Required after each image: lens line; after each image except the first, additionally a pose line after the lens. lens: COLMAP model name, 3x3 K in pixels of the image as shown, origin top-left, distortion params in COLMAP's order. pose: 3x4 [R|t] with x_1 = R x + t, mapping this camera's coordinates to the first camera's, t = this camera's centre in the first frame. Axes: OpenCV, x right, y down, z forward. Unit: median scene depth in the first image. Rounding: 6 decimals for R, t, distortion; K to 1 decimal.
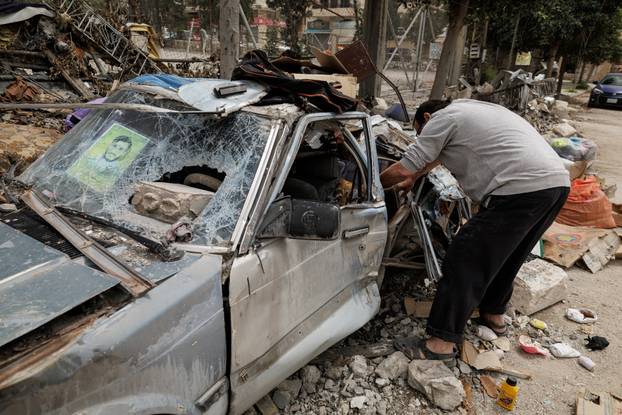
lens RADIAL K [[418.8, 0, 310.3], [0, 418.8, 209.9], [0, 0, 1]] dist [0.004652, 0.003766]
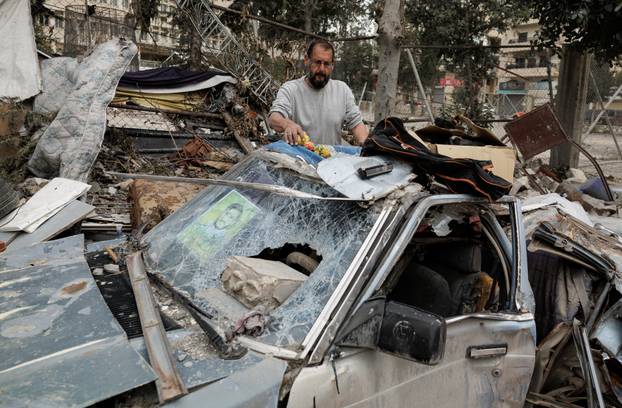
lens RADIAL K [[462.7, 0, 339.8], [0, 462.7, 179.8], [0, 0, 1]] dist [-0.002550, 0.010491]
pose [[0.944693, 0.058939, -0.322618, 0.113452], [-0.126490, 0.973088, -0.192614, -0.055377], [0.302583, 0.222769, 0.926724, 0.077966]]
